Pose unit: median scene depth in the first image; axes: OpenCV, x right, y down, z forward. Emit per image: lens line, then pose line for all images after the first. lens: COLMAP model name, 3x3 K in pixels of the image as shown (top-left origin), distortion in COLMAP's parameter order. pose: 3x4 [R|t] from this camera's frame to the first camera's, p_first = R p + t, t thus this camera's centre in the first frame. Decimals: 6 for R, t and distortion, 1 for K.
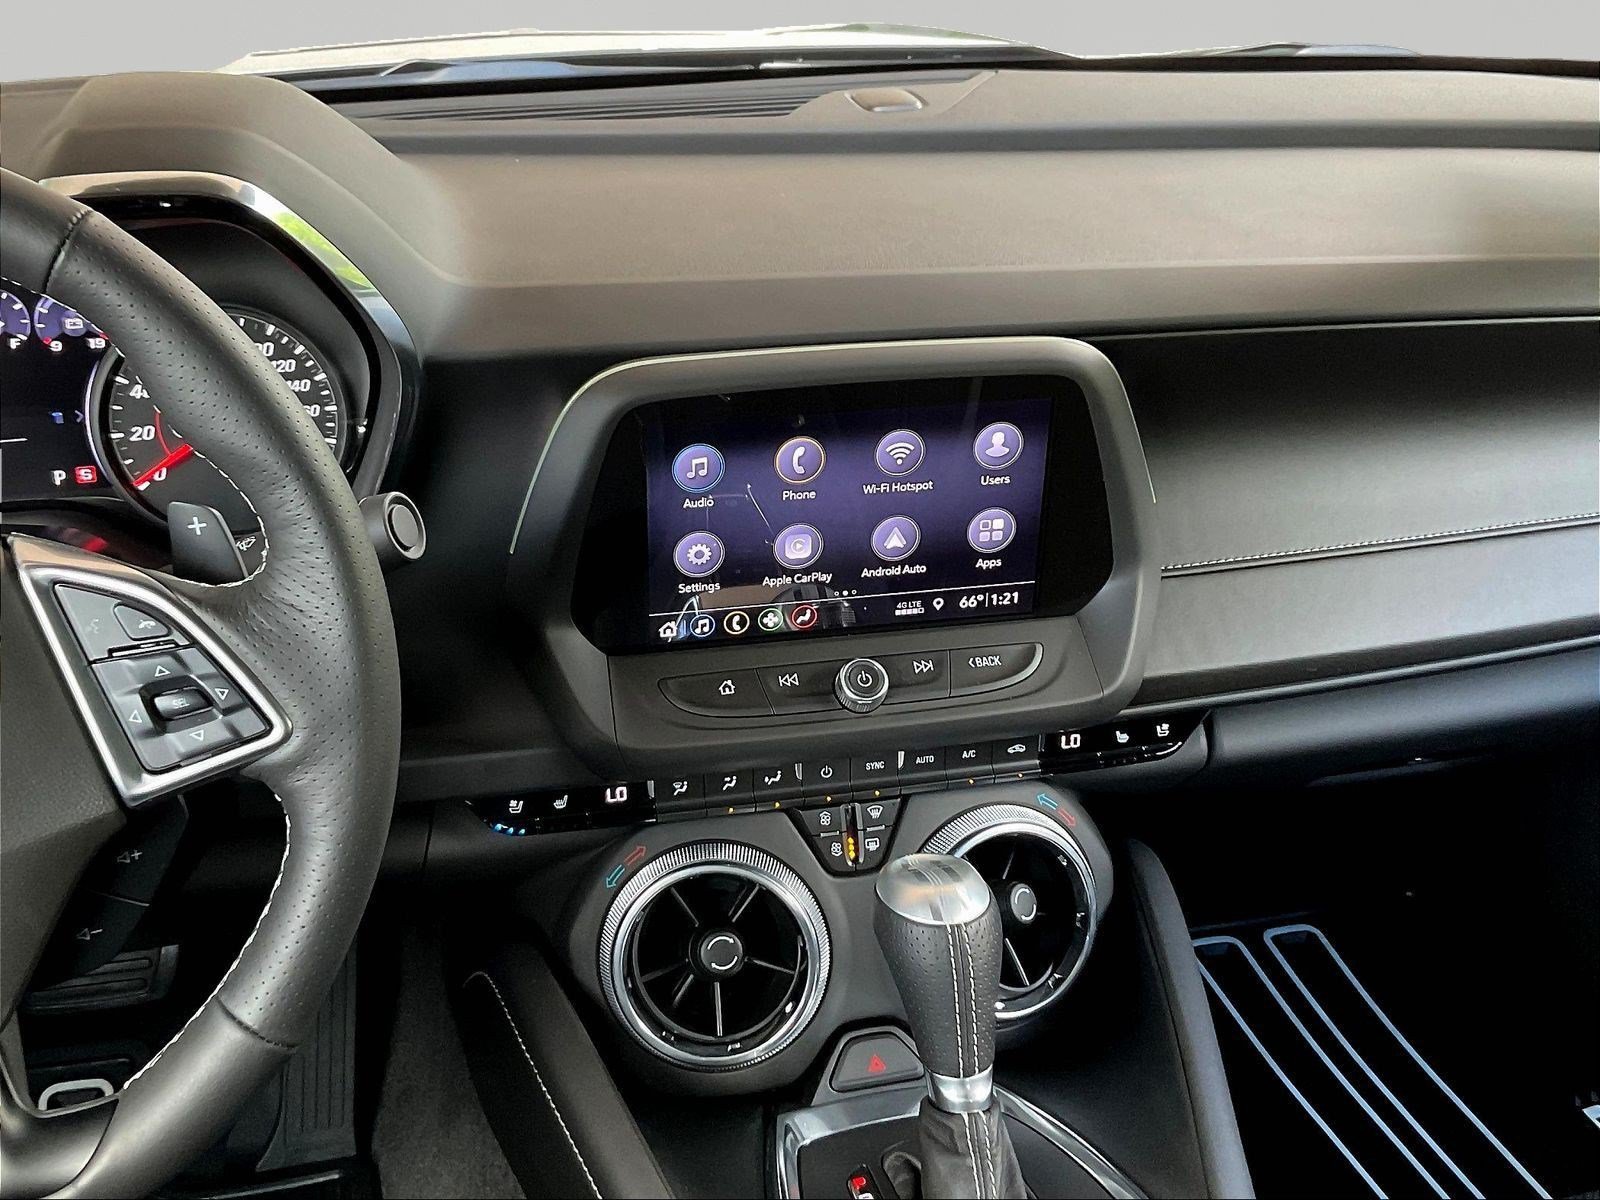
lens RADIAL K [[1793.5, 0, 757.3], [0, 1793.5, 559.2], [0, 0, 1]] dist [0.074425, 0.000000]
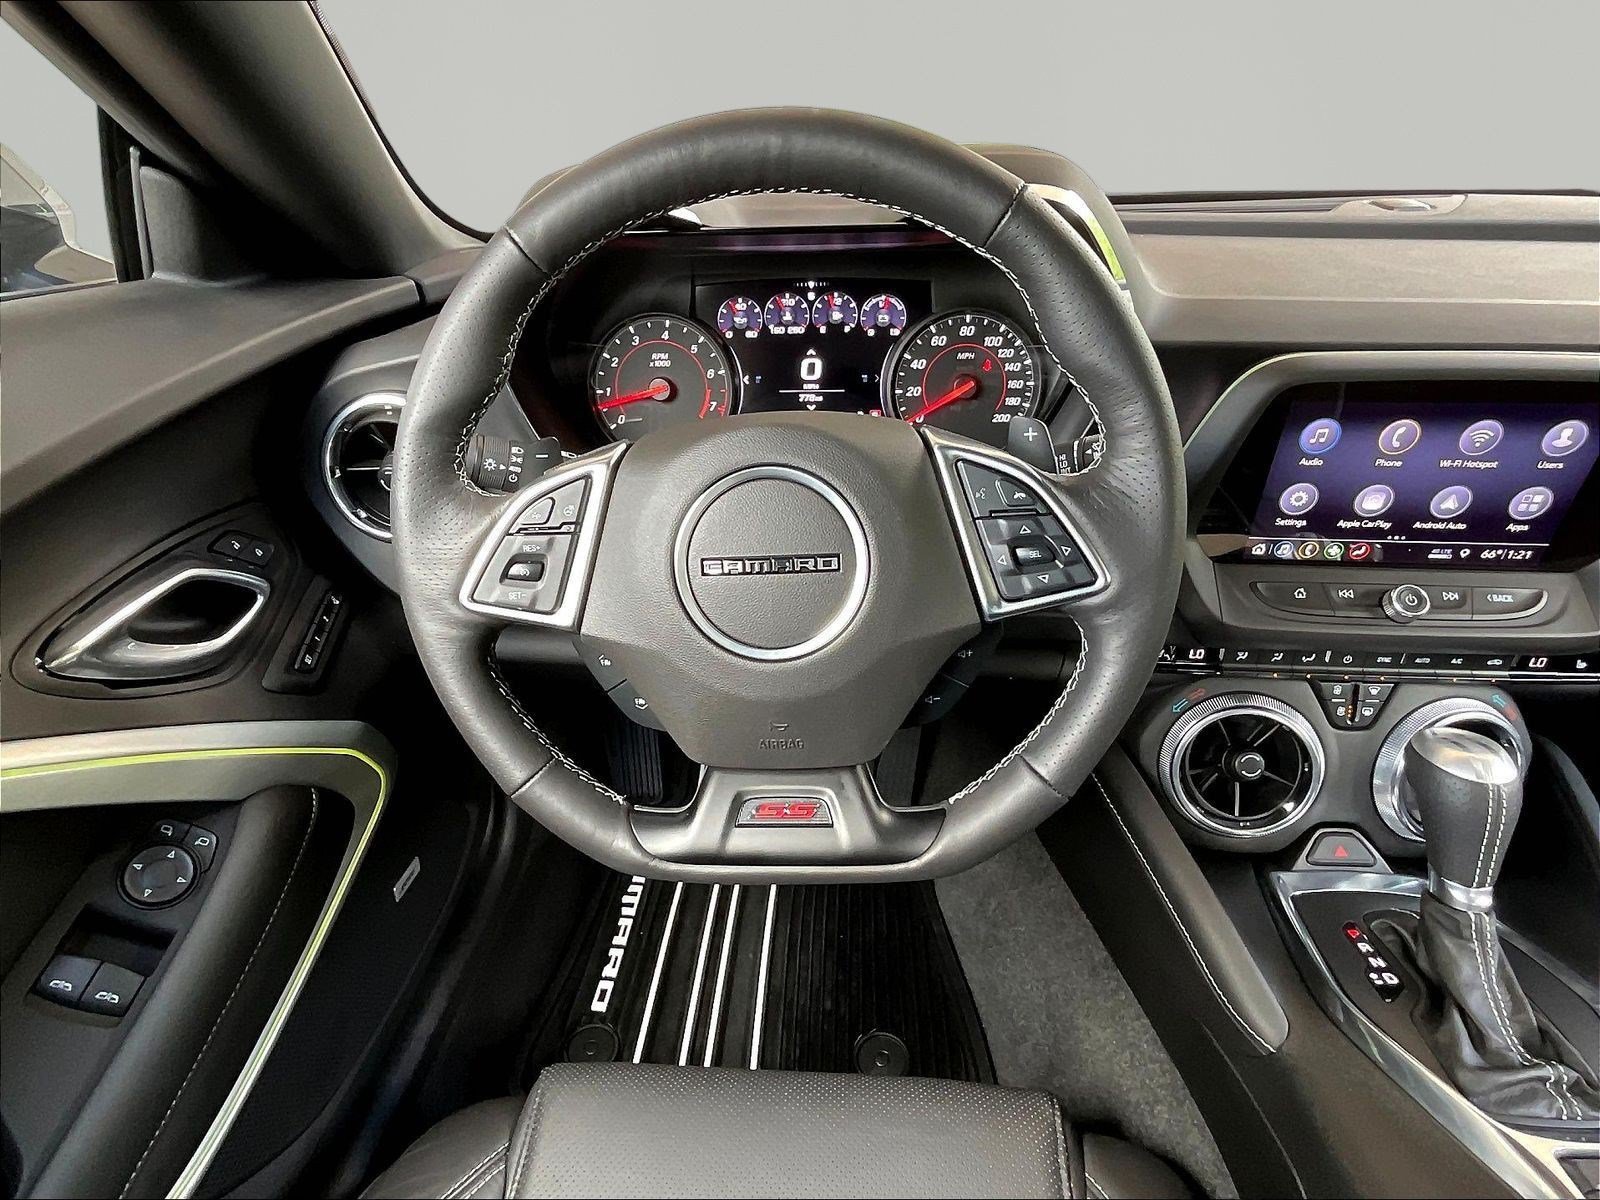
lens RADIAL K [[876.3, 0, 772.7], [0, 876.3, 644.6], [0, 0, 1]] dist [-0.014437, 0.009482]
pose [[0.954874, 0.140756, -0.261541, -0.226125], [-0.101915, 0.982387, 0.156615, 0.043556], [0.278979, -0.122893, 0.952401, 0.195612]]
